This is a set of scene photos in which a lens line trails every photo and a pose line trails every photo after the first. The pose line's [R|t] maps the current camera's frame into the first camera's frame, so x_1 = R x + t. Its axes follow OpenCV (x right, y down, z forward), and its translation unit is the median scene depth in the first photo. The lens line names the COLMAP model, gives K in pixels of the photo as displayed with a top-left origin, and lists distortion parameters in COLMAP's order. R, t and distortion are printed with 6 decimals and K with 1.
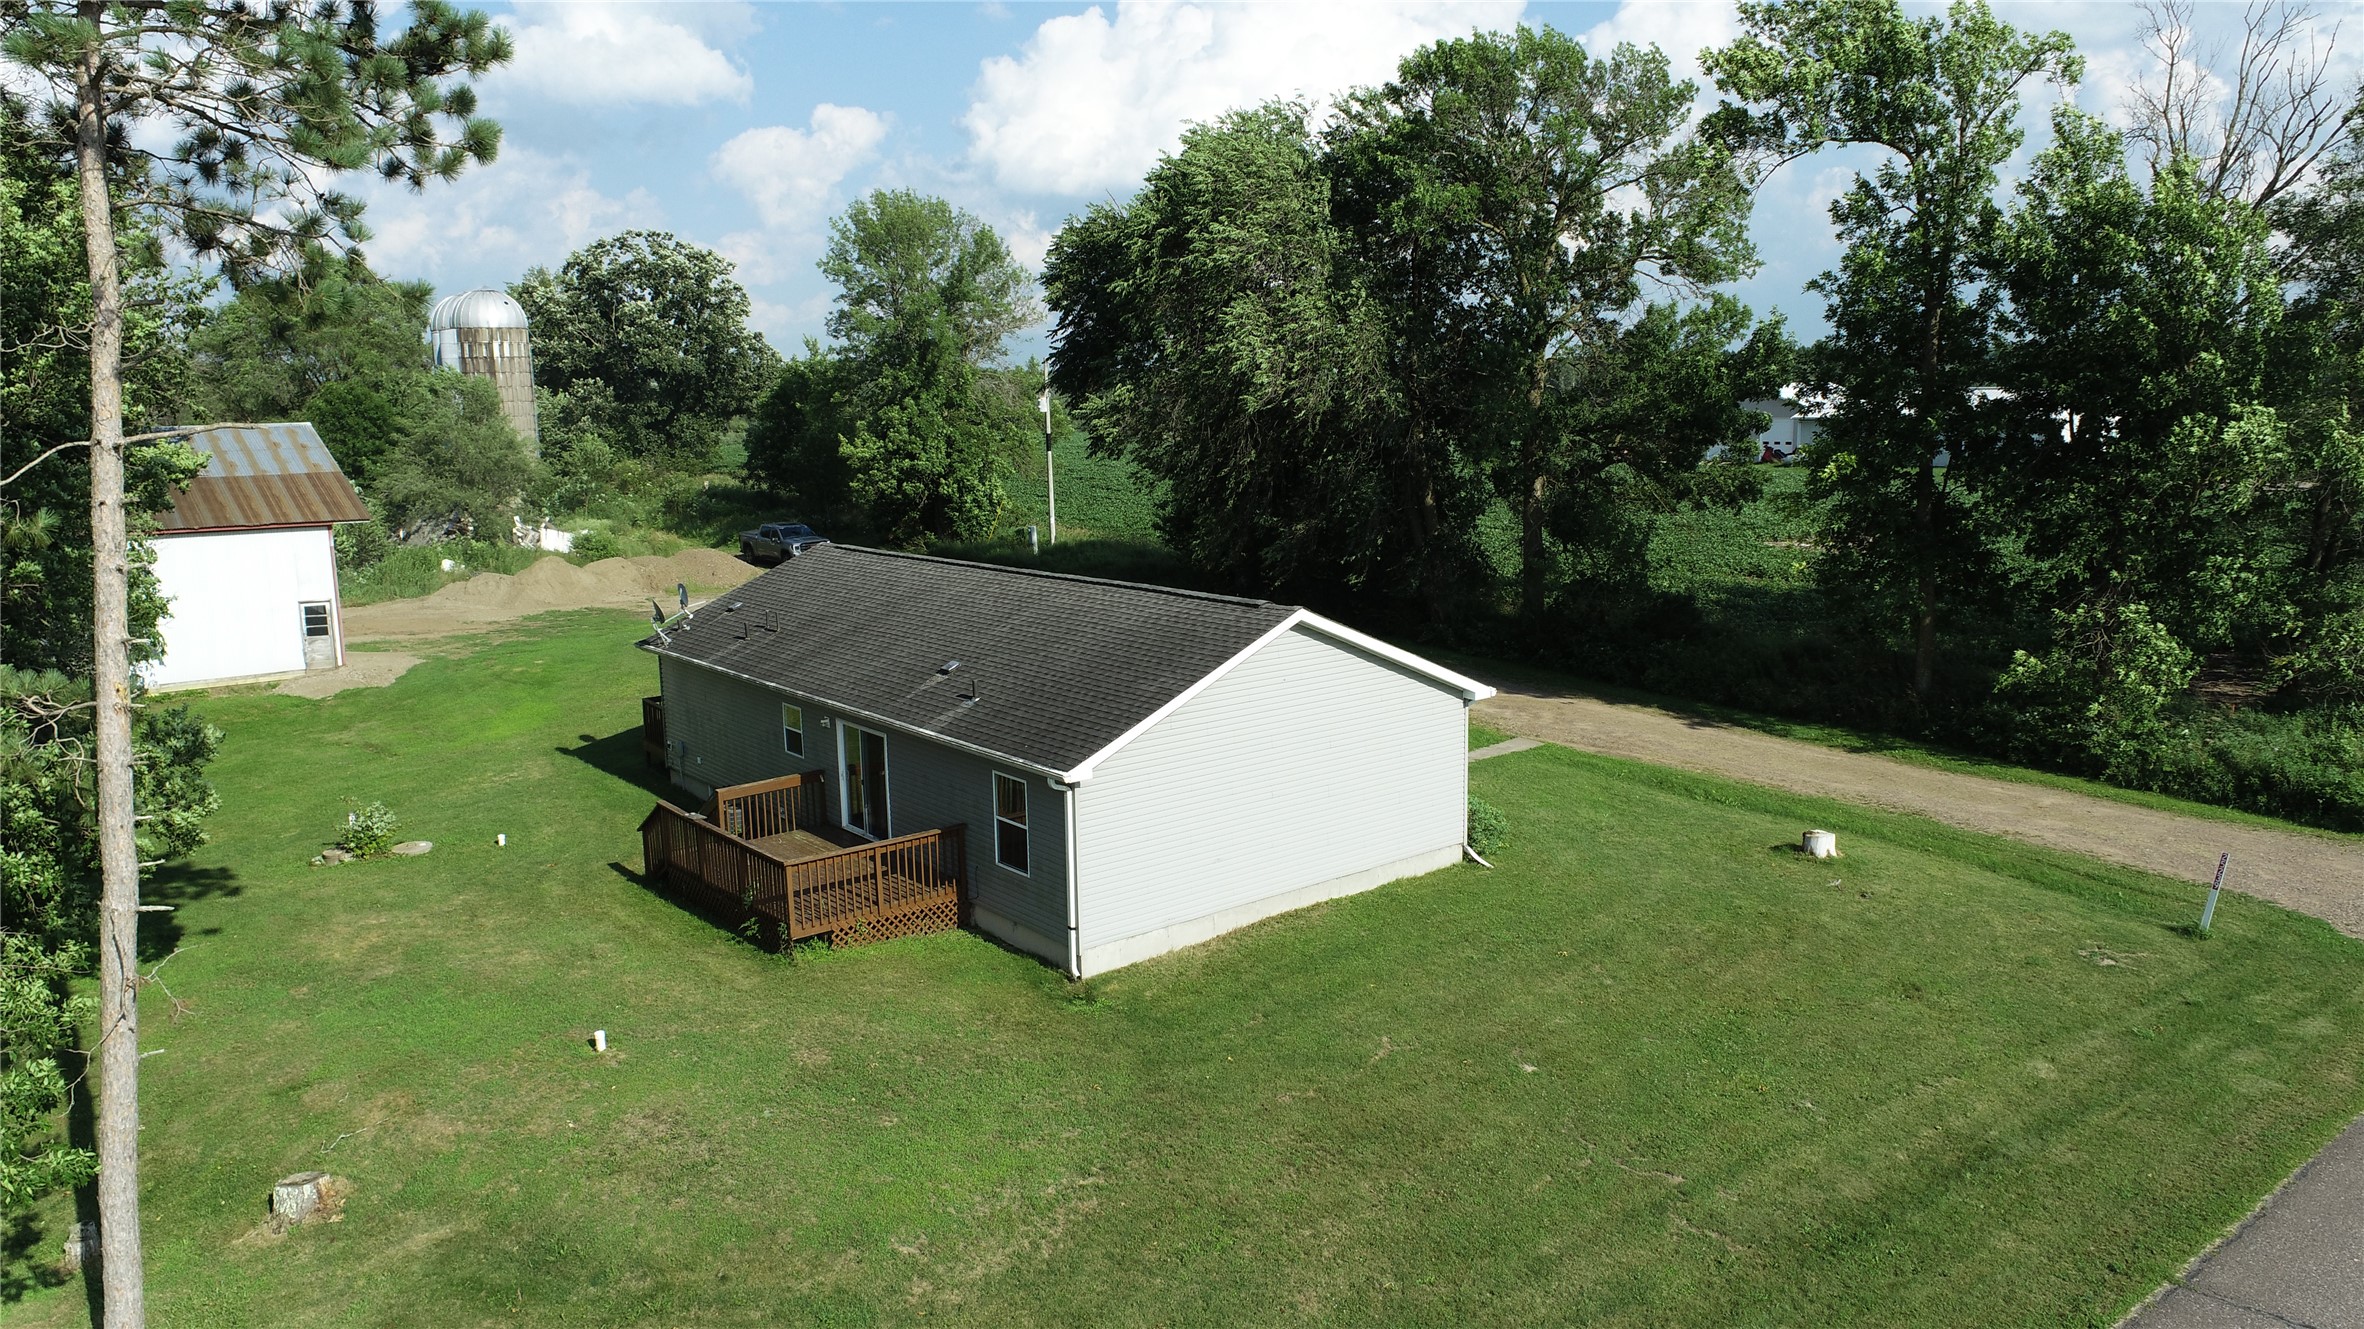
lens RADIAL K [[1596.9, 0, 1183.9], [0, 1596.9, 664.6], [0, 0, 1]] dist [-0.013214, 0.001606]
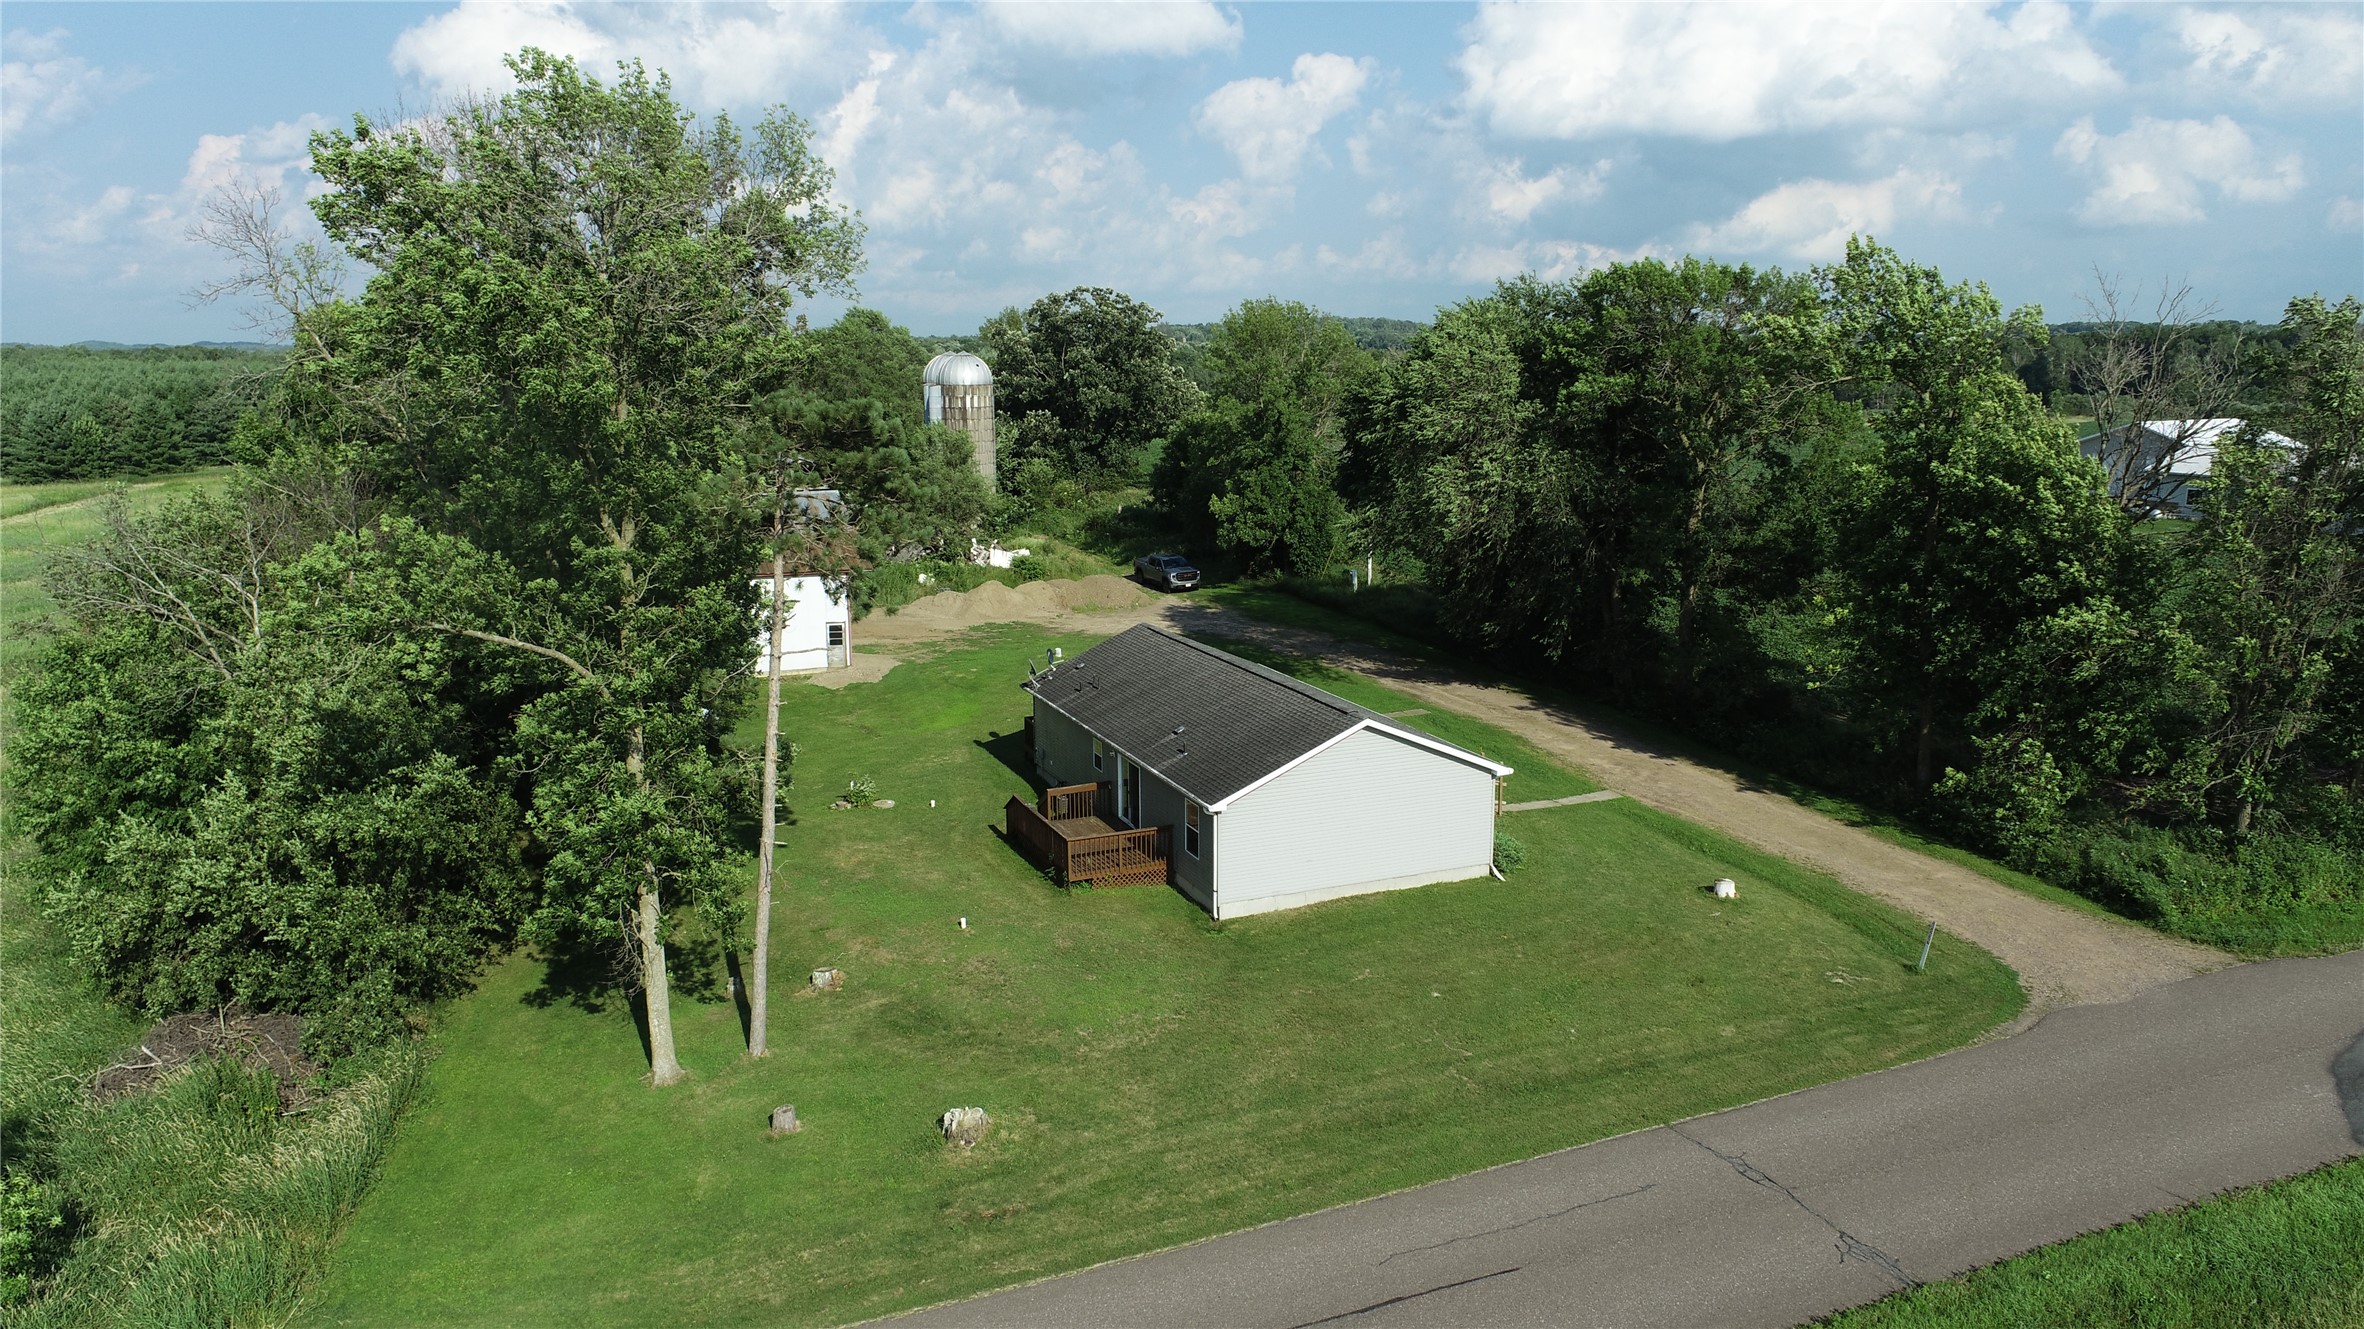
lens RADIAL K [[1596.9, 0, 1182.8], [0, 1596.9, 660.1], [0, 0, 1]] dist [-0.013214, 0.001606]
pose [[0.960074, 0.066178, -0.271804, 0.338508], [-0.059108, 0.997668, 0.034126, -0.141663], [0.273429, -0.016697, 0.961747, -0.676738]]
